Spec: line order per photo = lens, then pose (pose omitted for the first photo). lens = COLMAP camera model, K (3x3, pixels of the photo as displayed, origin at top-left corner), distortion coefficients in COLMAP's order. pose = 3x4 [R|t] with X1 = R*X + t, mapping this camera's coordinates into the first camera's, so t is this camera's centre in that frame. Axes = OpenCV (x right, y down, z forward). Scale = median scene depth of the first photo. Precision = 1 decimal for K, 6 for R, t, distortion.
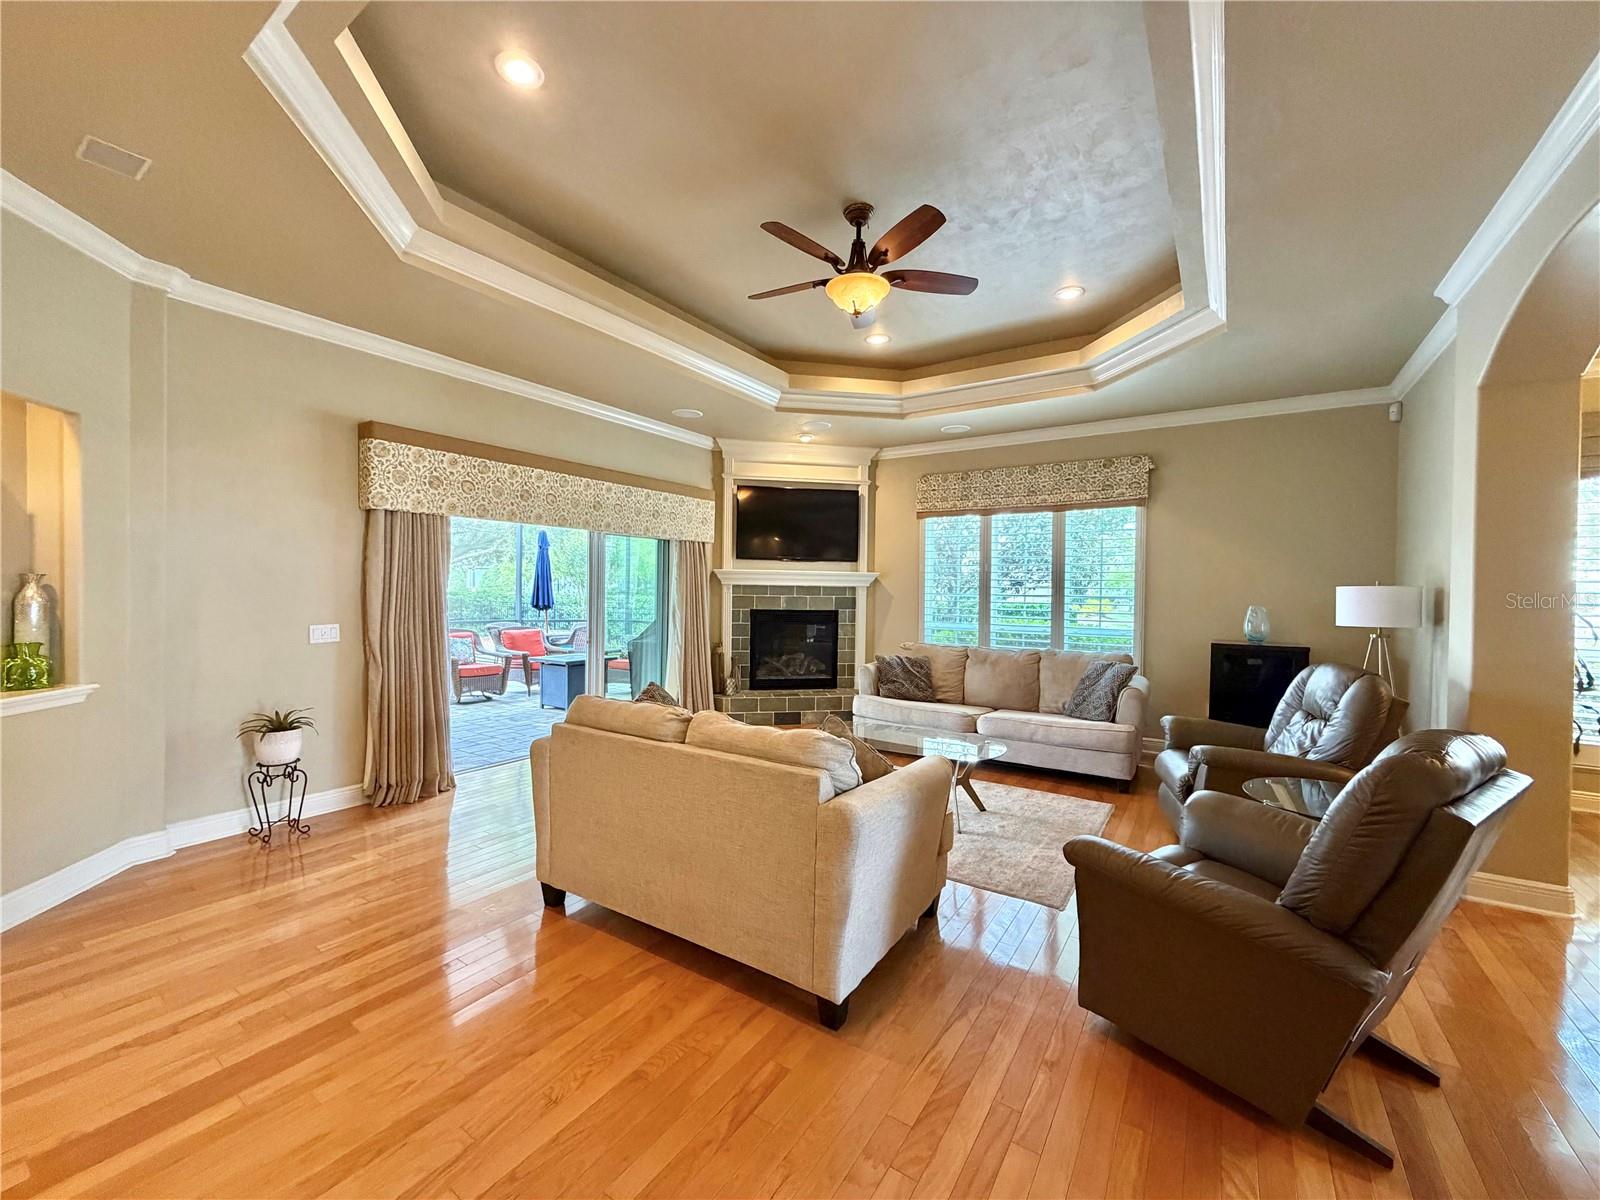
lens RADIAL K [[638.5, 0, 800.3], [0, 638.5, 602.0], [0, 0, 1]] dist [0.000468, 0.000112]
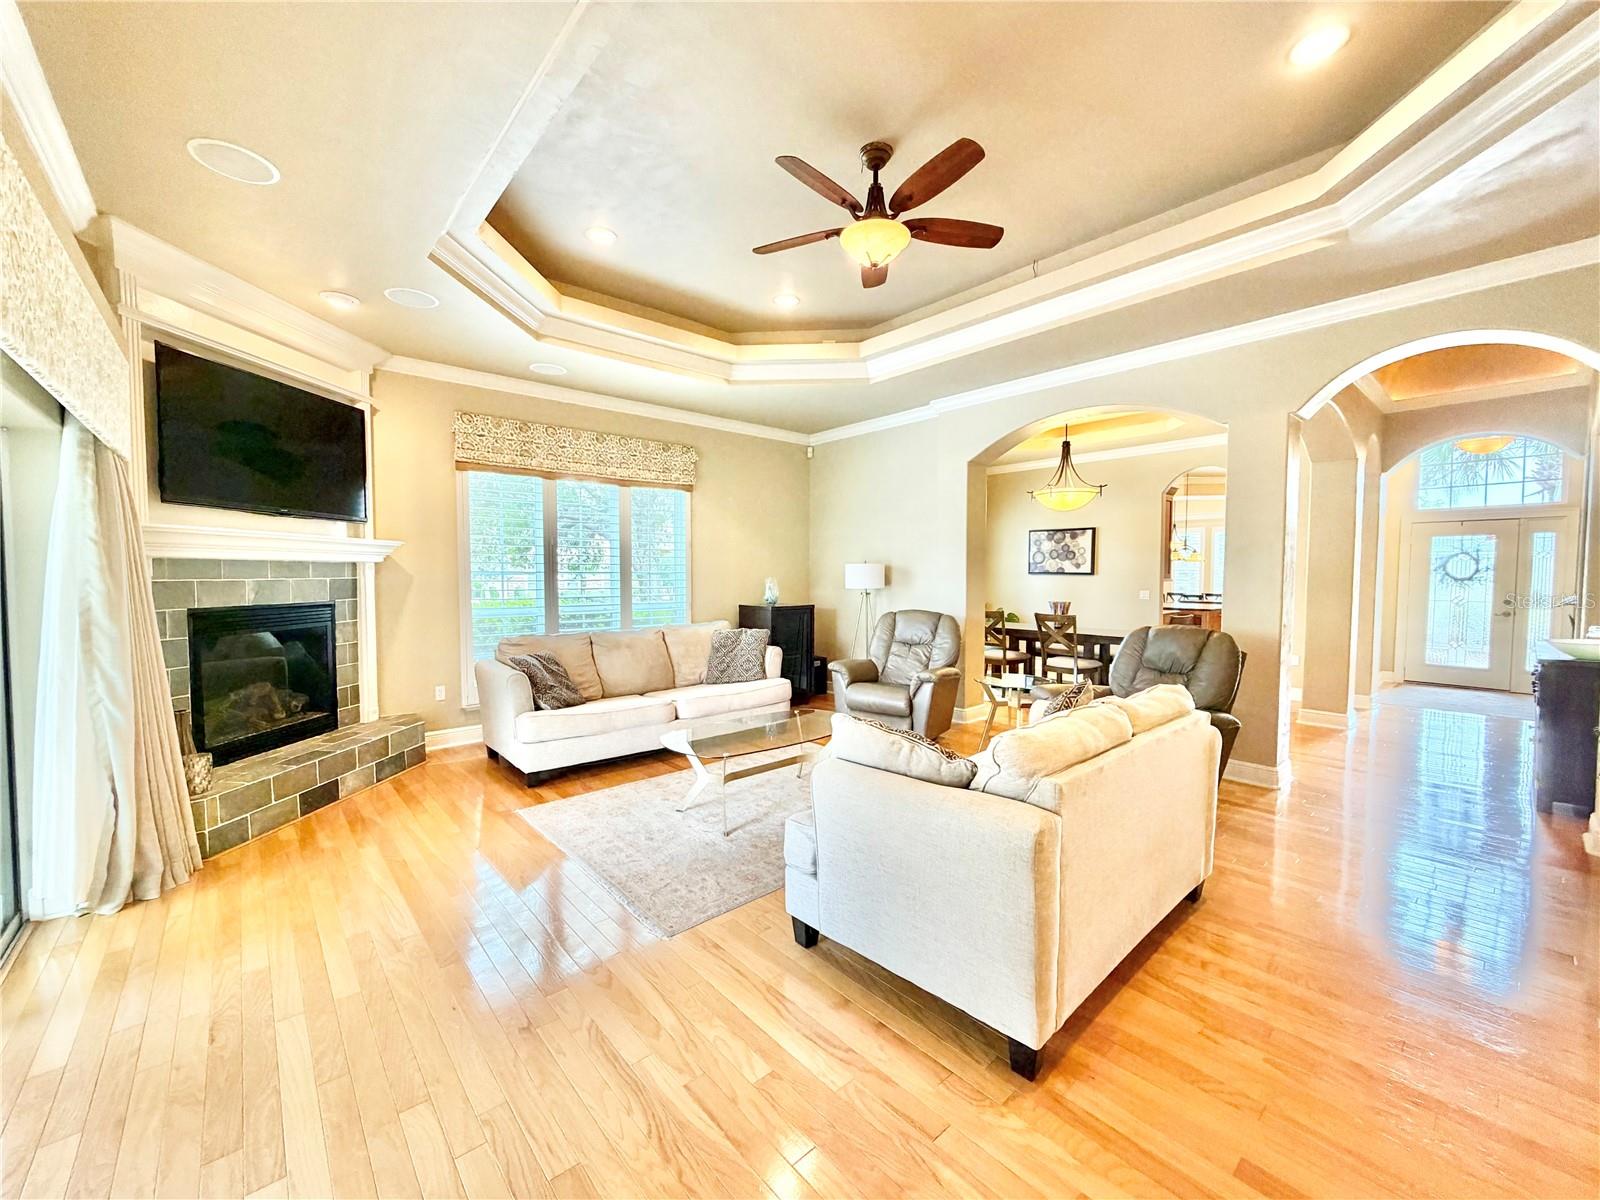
lens RADIAL K [[638.5, 0, 801.6], [0, 638.5, 589.4], [0, 0, 1]] dist [0.000468, 0.000112]
pose [[0.256155, -0.037334, 0.965915, -0.431259], [0.026330, 0.999153, 0.031636, -0.006046], [-0.966277, 0.017329, 0.256920, 0.436039]]
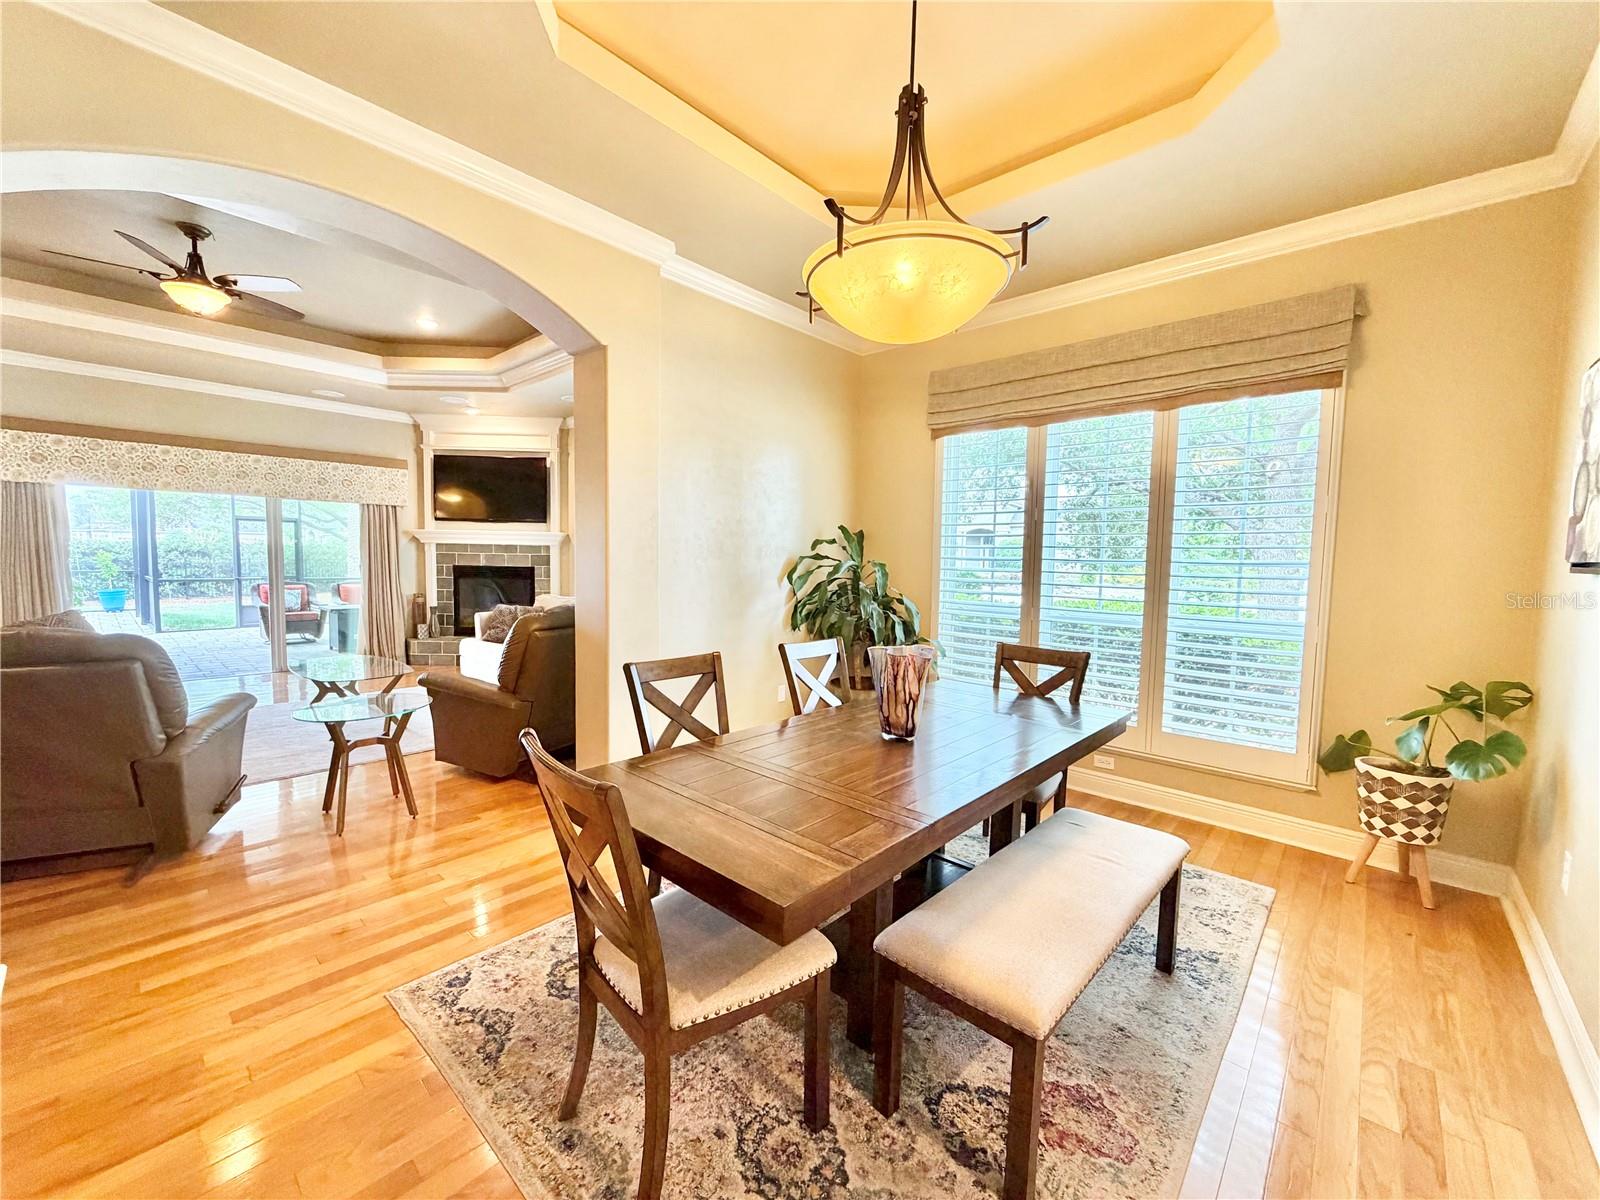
lens RADIAL K [[638.5, 0, 793.9], [0, 638.5, 599.2], [0, 0, 1]] dist [0.000468, 0.000112]
pose [[0.987643, 0.010797, -0.156349, 0.710767], [-0.004428, 0.999148, 0.041022, 0.023044], [0.156659, -0.039822, 0.986850, -0.027154]]
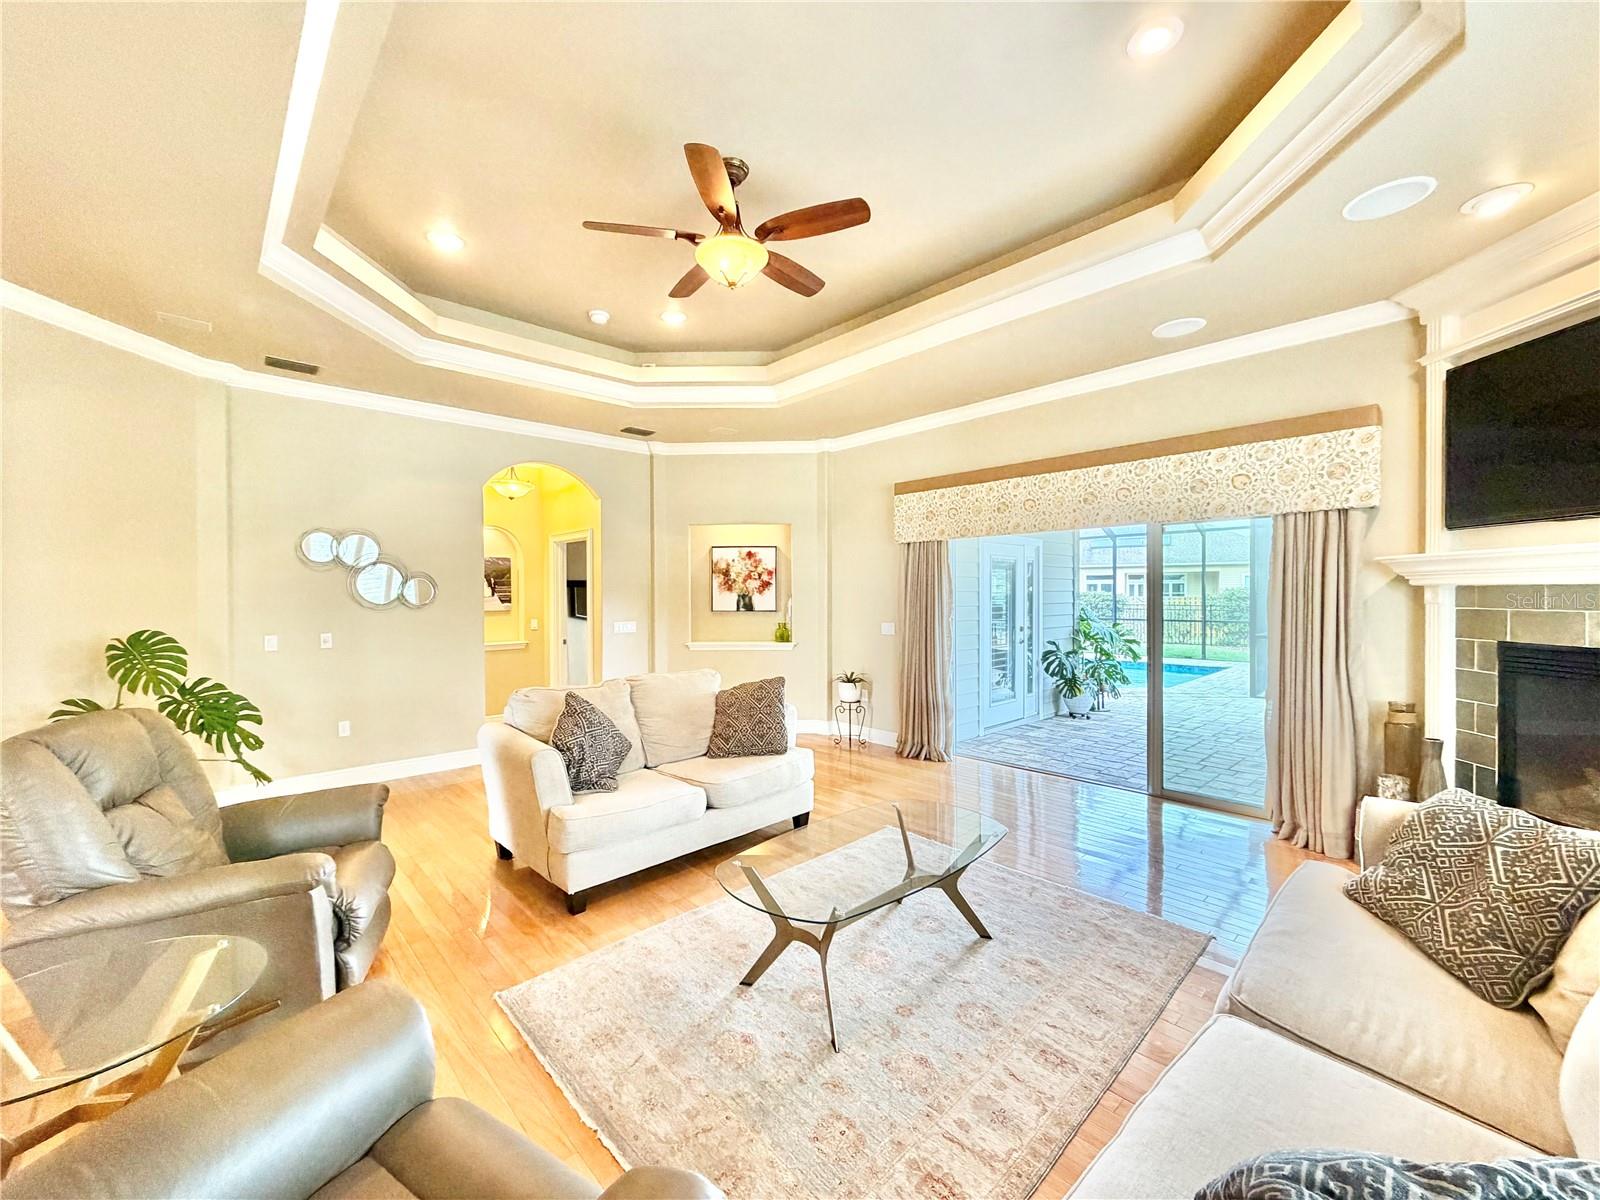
lens RADIAL K [[638.5, 0, 799.7], [0, 638.5, 596.9], [0, 0, 1]] dist [0.000468, 0.000112]
pose [[-0.227248, -0.015307, -0.973717, 0.457999], [-0.022603, 0.999690, -0.010440, -0.003689], [0.973575, 0.019637, -0.227523, 0.649669]]
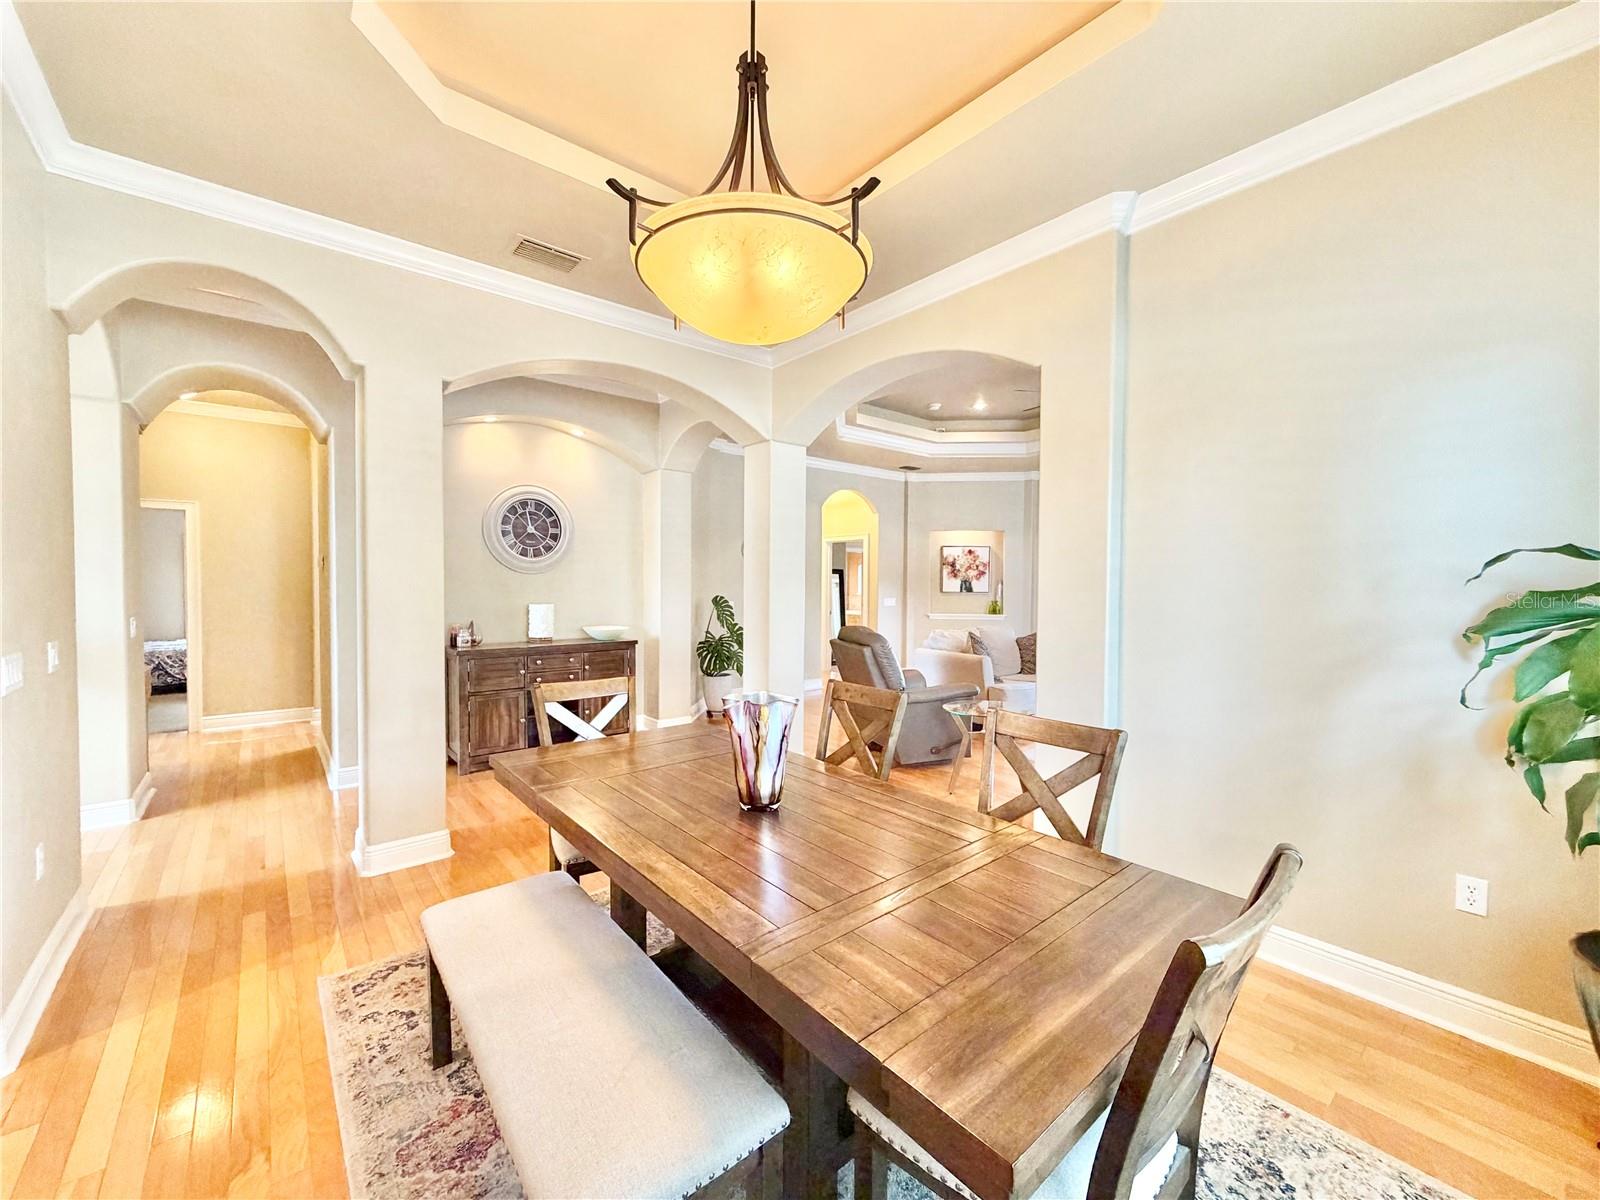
lens RADIAL K [[638.5, 0, 775.9], [0, 638.5, 599.2], [0, 0, 1]] dist [0.000468, 0.000112]
pose [[-0.311450, 0.007389, -0.950234, 0.962265], [-0.036494, 0.999139, 0.019730, 0.013070], [0.949561, 0.040823, -0.310912, 0.382651]]
